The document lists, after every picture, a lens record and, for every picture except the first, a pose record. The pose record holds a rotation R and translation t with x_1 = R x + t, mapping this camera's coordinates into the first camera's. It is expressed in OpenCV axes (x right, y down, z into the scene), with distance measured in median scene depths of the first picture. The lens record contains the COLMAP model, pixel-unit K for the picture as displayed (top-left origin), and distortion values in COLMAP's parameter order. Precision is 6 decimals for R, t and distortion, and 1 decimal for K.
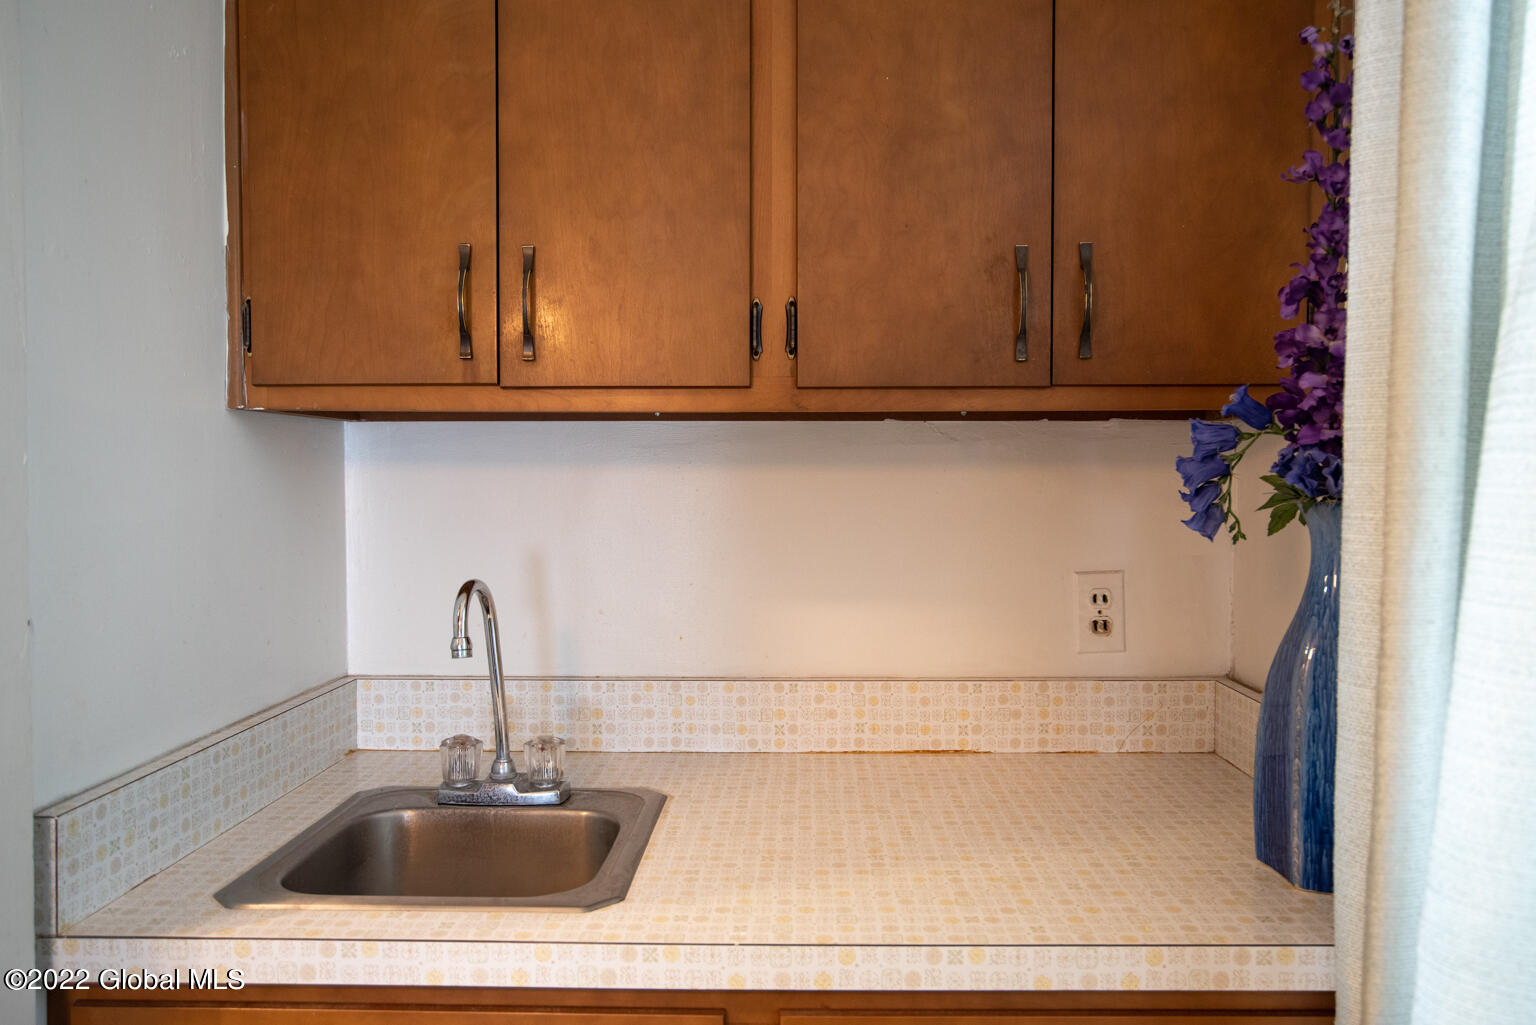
lens RADIAL K [[1152.5, 0, 783.1], [0, 1152.5, 510.2], [0, 0, 1]] dist [0.002000, -0.000288]
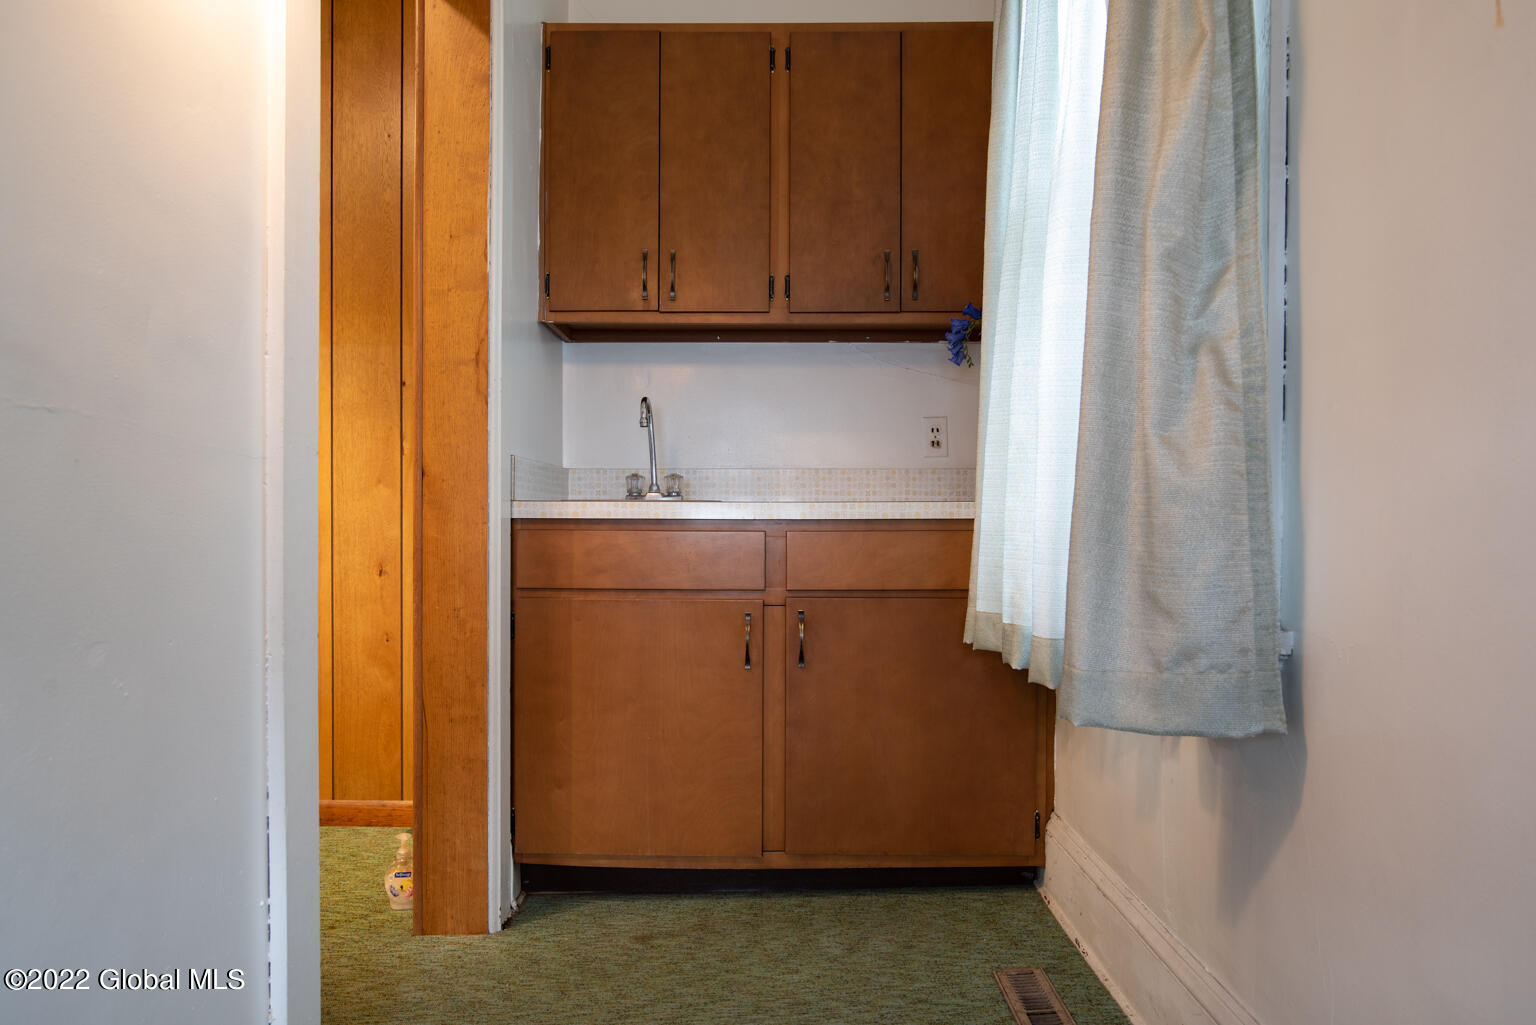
lens RADIAL K [[1029.5, 0, 752.3], [0, 1029.5, 515.2], [0, 0, 1]] dist [0.003666, 0.000473]
pose [[0.999993, 0.002947, 0.002189, -0.064908], [-0.002889, 0.999660, -0.025899, 0.347617], [-0.002265, 0.025893, 0.999662, -1.025789]]
